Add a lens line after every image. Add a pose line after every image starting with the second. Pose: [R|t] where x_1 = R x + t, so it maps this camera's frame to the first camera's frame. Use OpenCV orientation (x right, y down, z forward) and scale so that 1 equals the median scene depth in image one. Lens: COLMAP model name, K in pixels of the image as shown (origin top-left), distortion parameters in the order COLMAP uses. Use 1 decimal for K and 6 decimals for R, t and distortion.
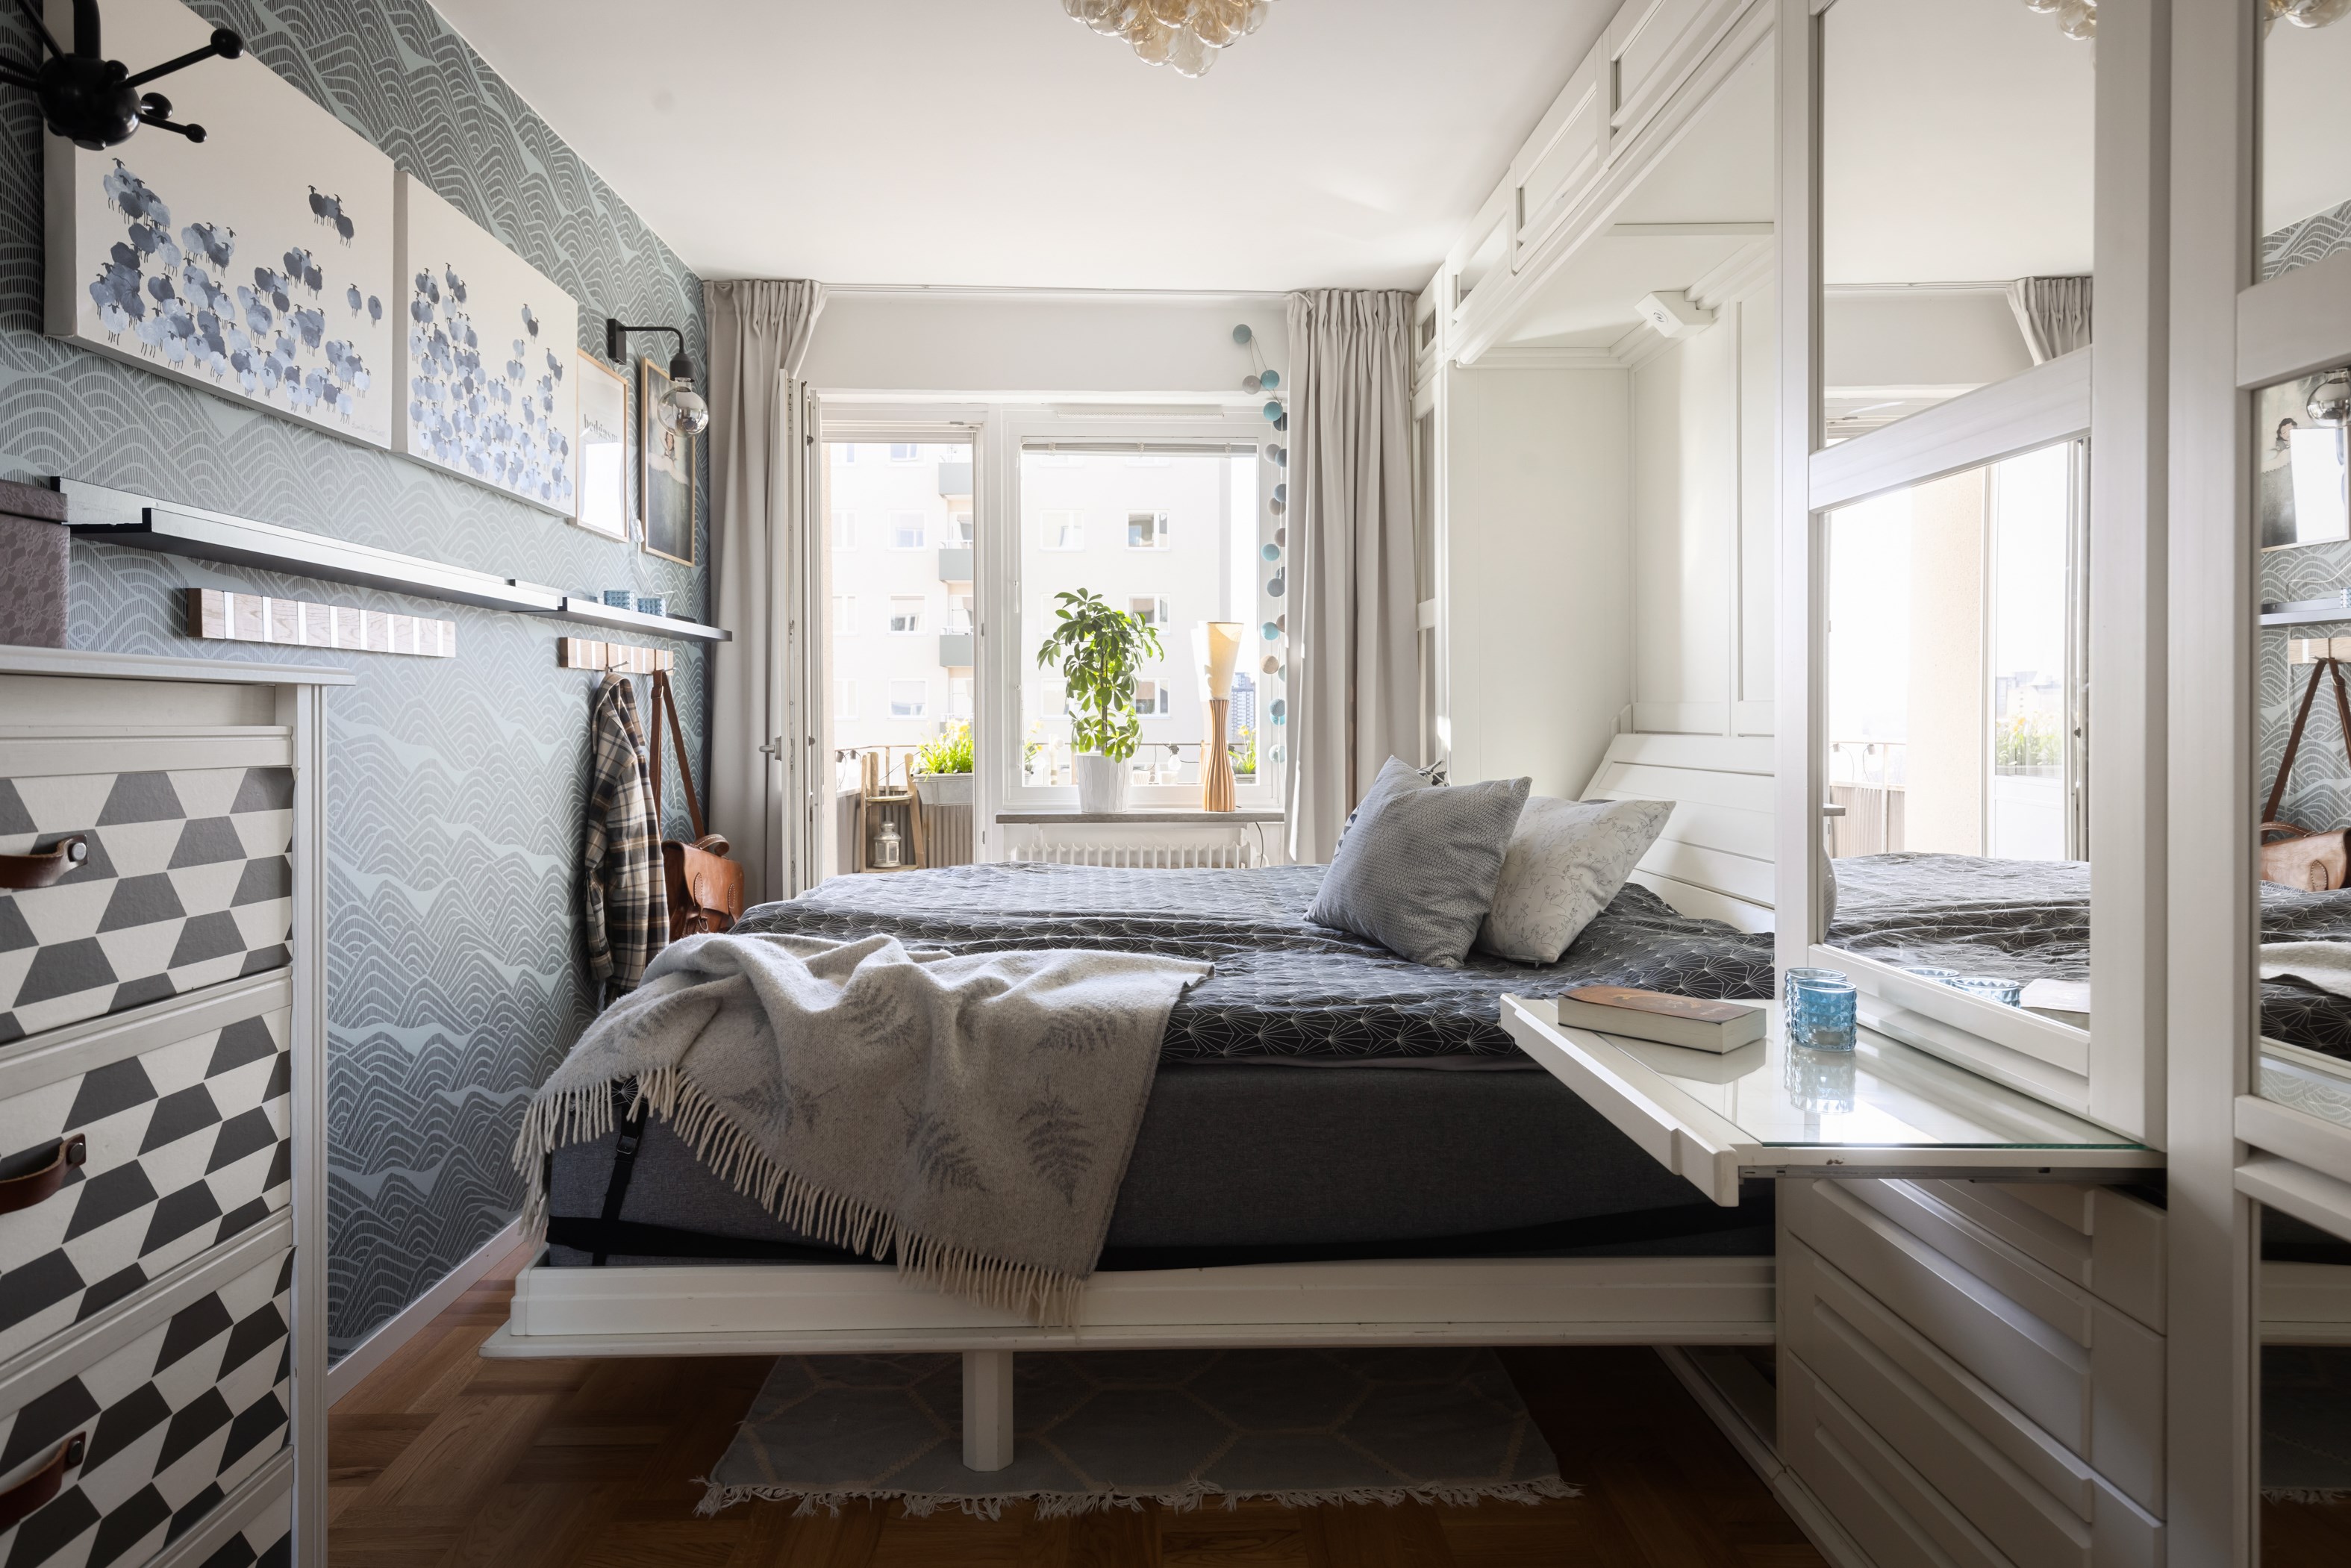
lens RADIAL K [[1331.1, 0, 1160.9], [0, 1331.1, 726.9], [0, 0, 1]] dist [0.000697, -0.000582]
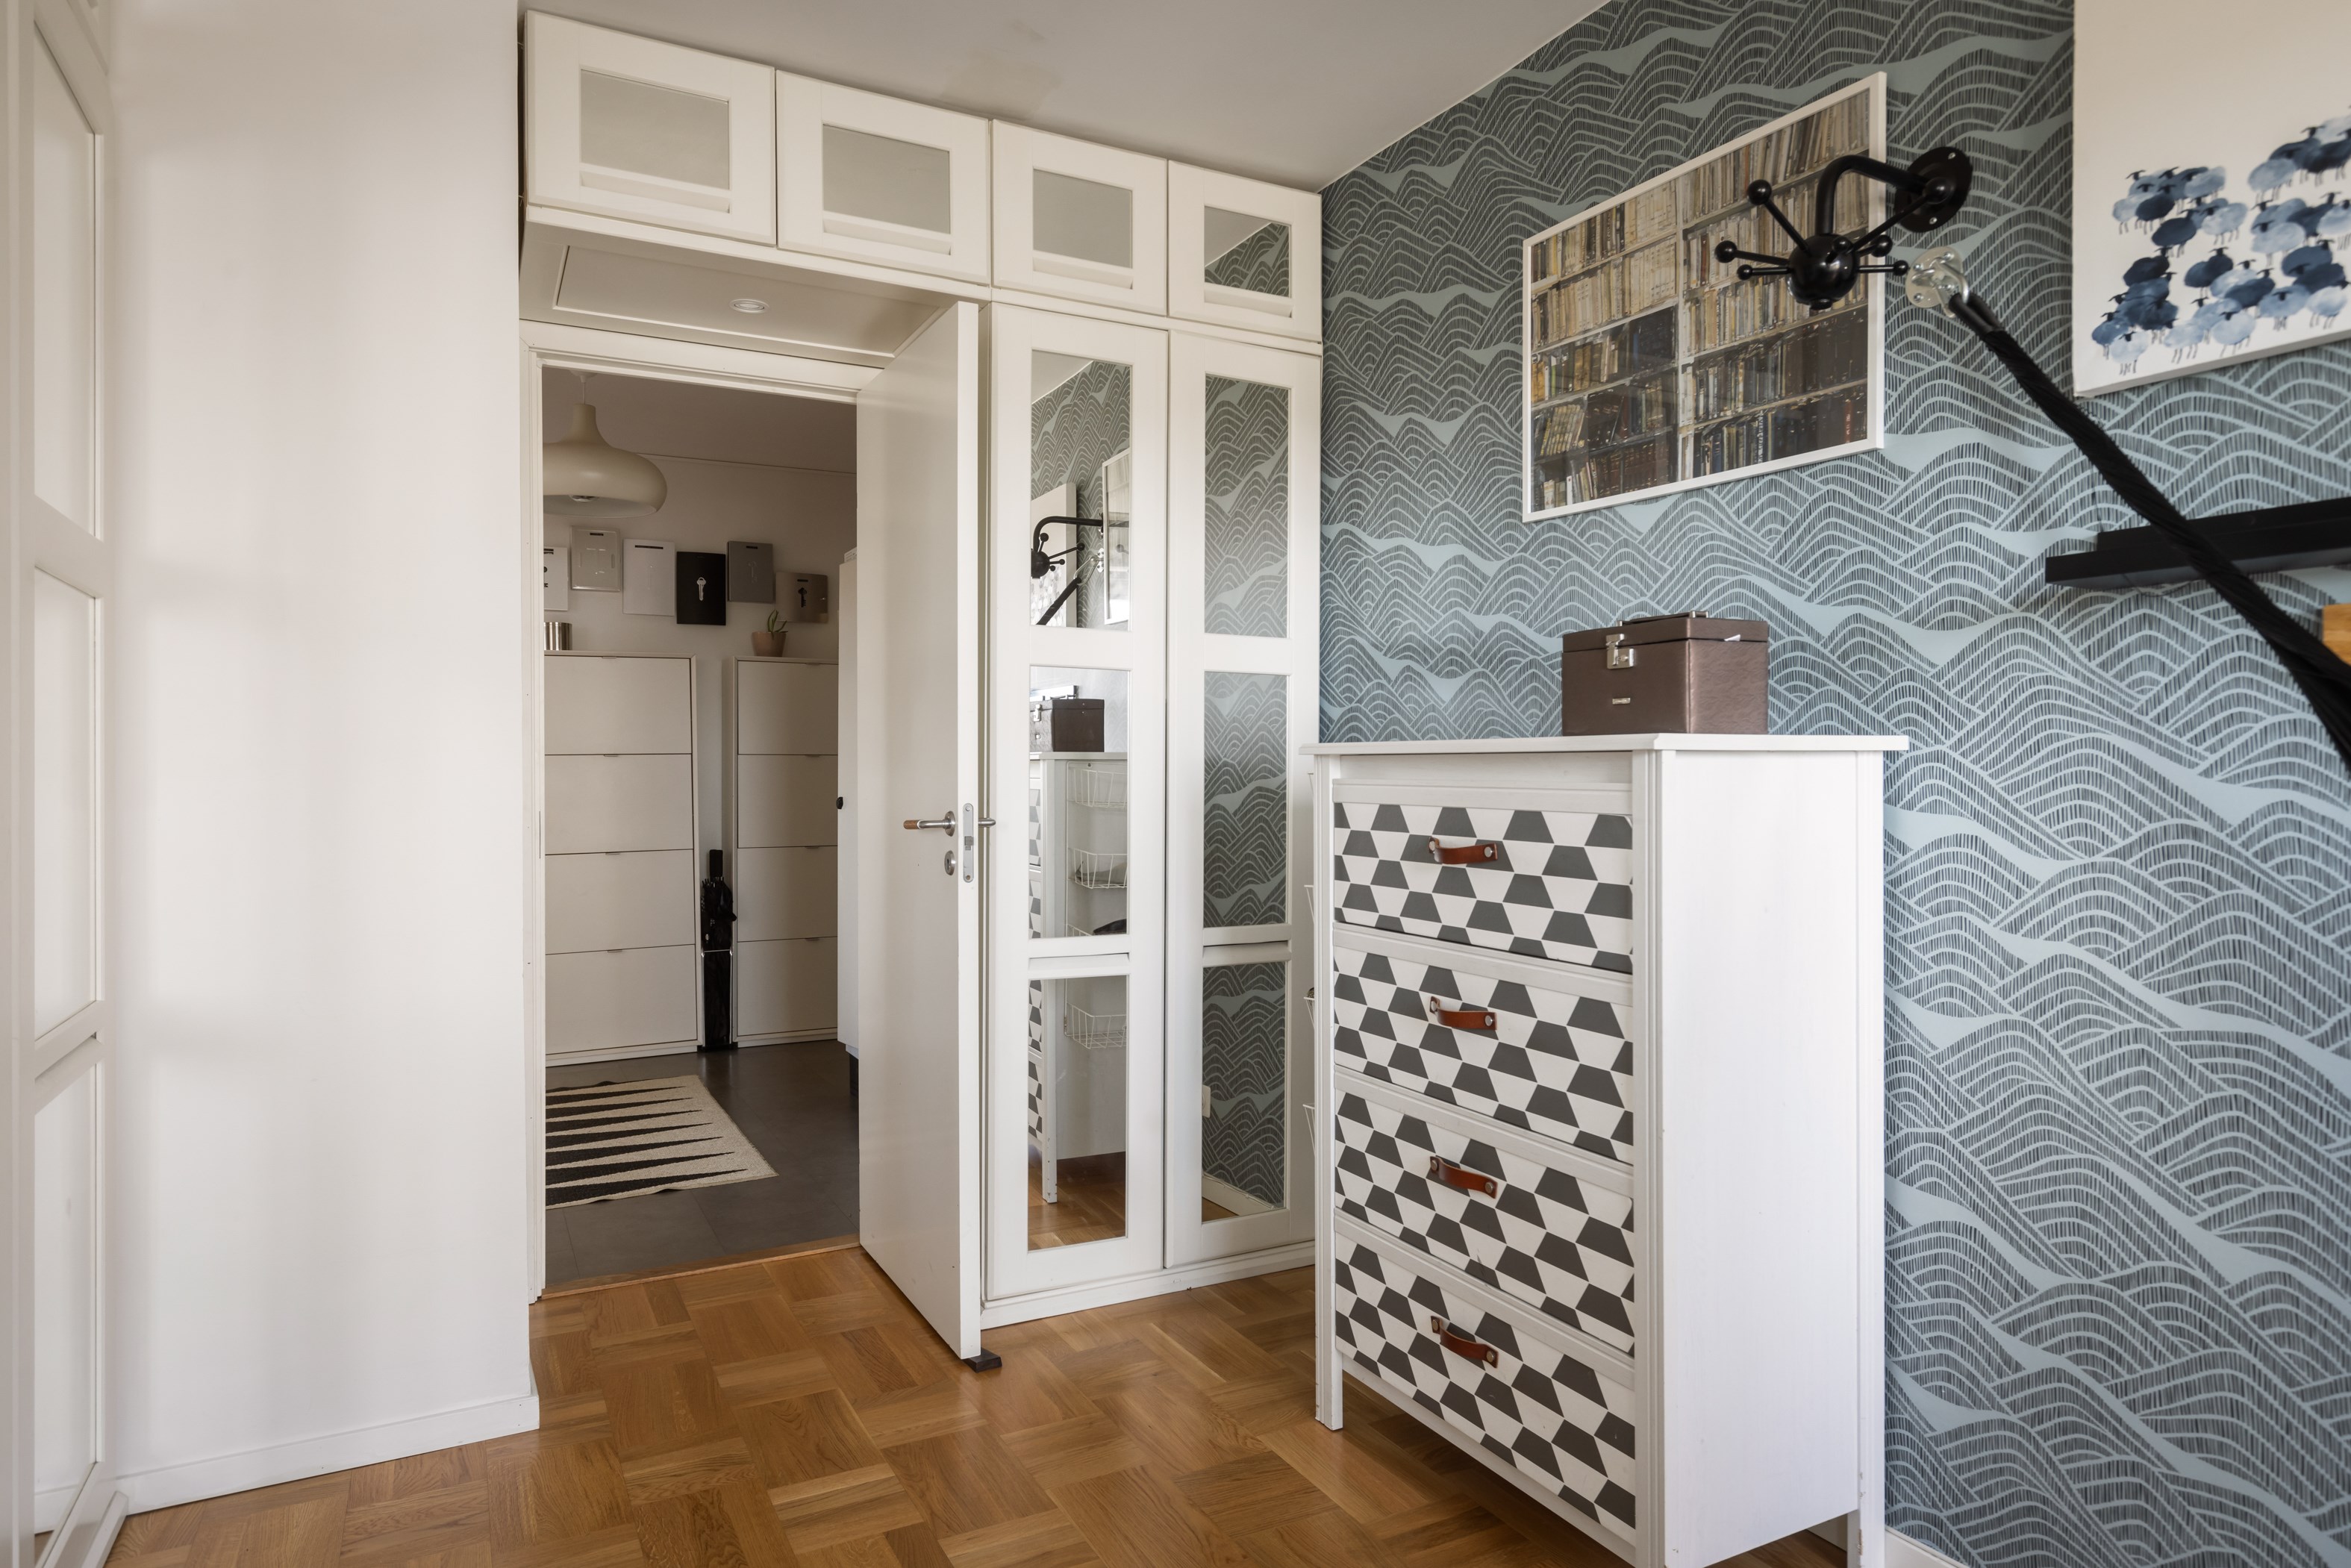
lens RADIAL K [[1397.4, 0, 1178.9], [0, 1397.4, 773.5], [0, 0, 1]] dist [-0.000004, -0.000433]
pose [[-0.893448, 0.006706, -0.449117, 0.330967], [0.002021, 0.999938, 0.010910, -0.026715], [0.449163, 0.008840, -0.893406, 2.085710]]
